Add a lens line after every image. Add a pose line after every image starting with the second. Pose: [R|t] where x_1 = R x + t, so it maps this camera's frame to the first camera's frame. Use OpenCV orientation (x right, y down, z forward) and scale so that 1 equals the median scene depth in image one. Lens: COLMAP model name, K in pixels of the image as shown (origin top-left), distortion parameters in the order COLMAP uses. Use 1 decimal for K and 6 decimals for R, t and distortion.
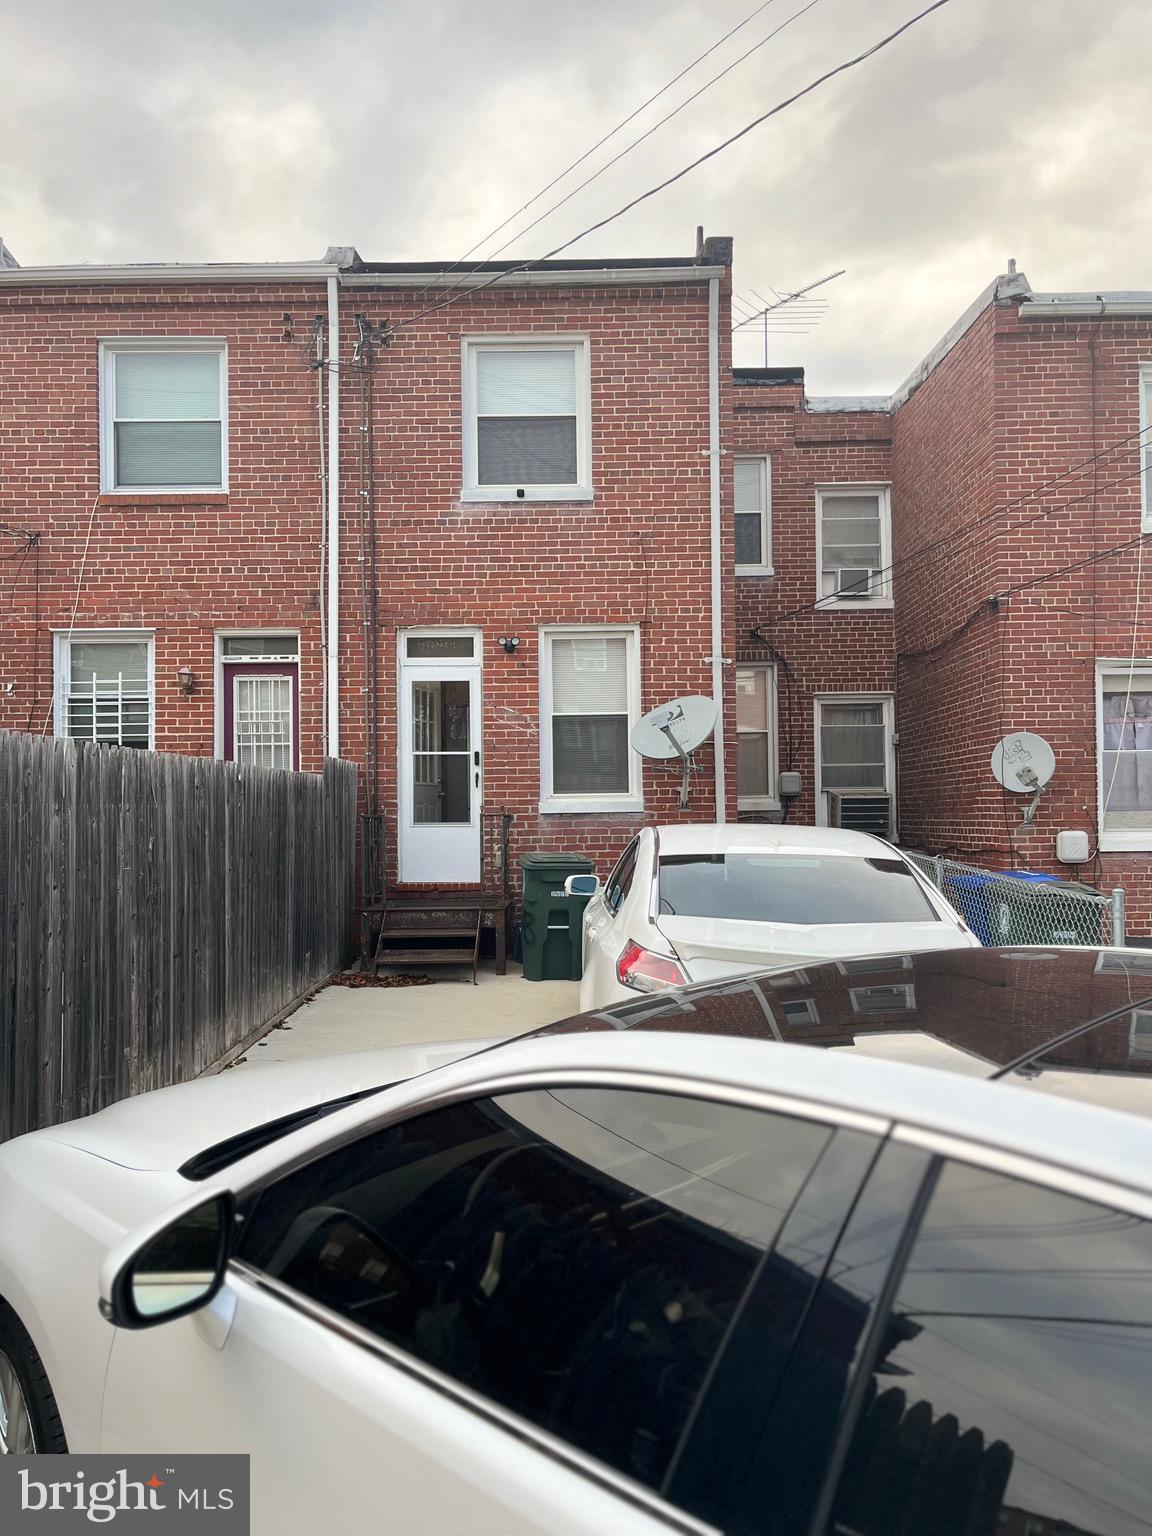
lens RADIAL K [[1163.7, 0, 574.4], [0, 1163.7, 768.8], [0, 0, 1]] dist [0.048236, -0.063539]
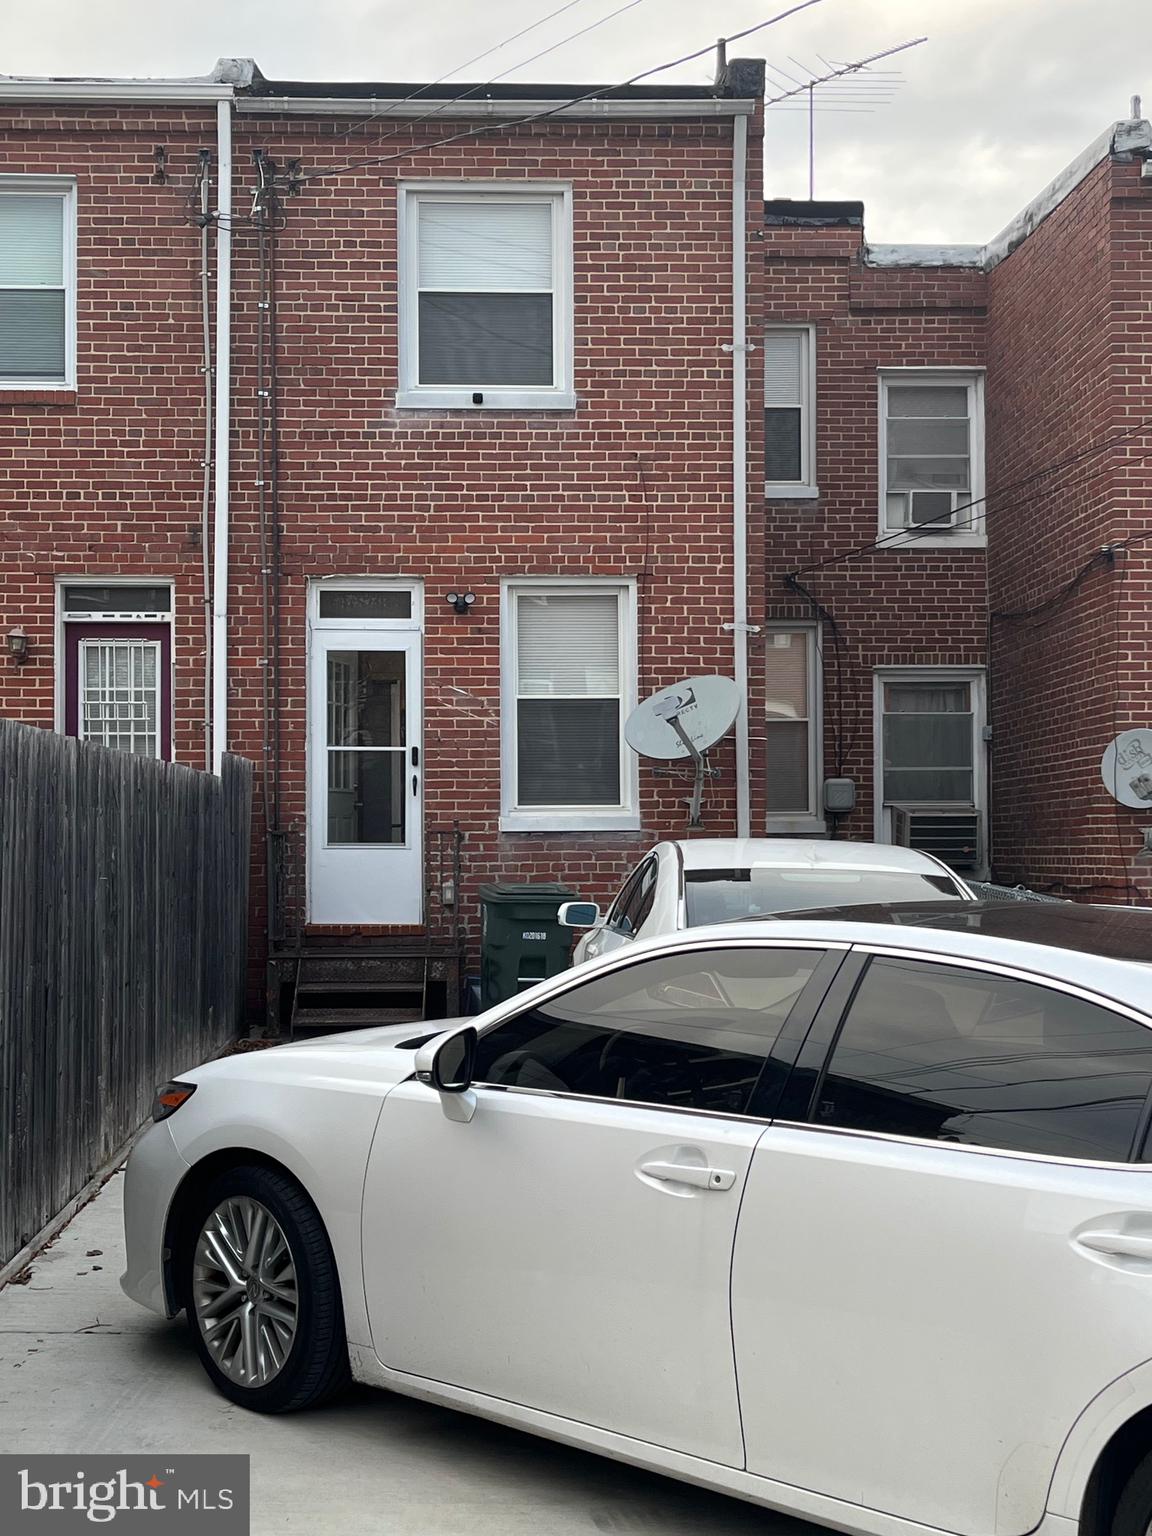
lens RADIAL K [[2016.5, 0, 577.2], [0, 2016.5, 767.7], [0, 0, 1]] dist [0.032787, 0.000000]
pose [[0.998757, 0.009390, 0.048948, -0.043161], [-0.009352, 0.999956, -0.000996, -0.001334], [-0.048955, 0.000537, 0.998801, -0.277316]]
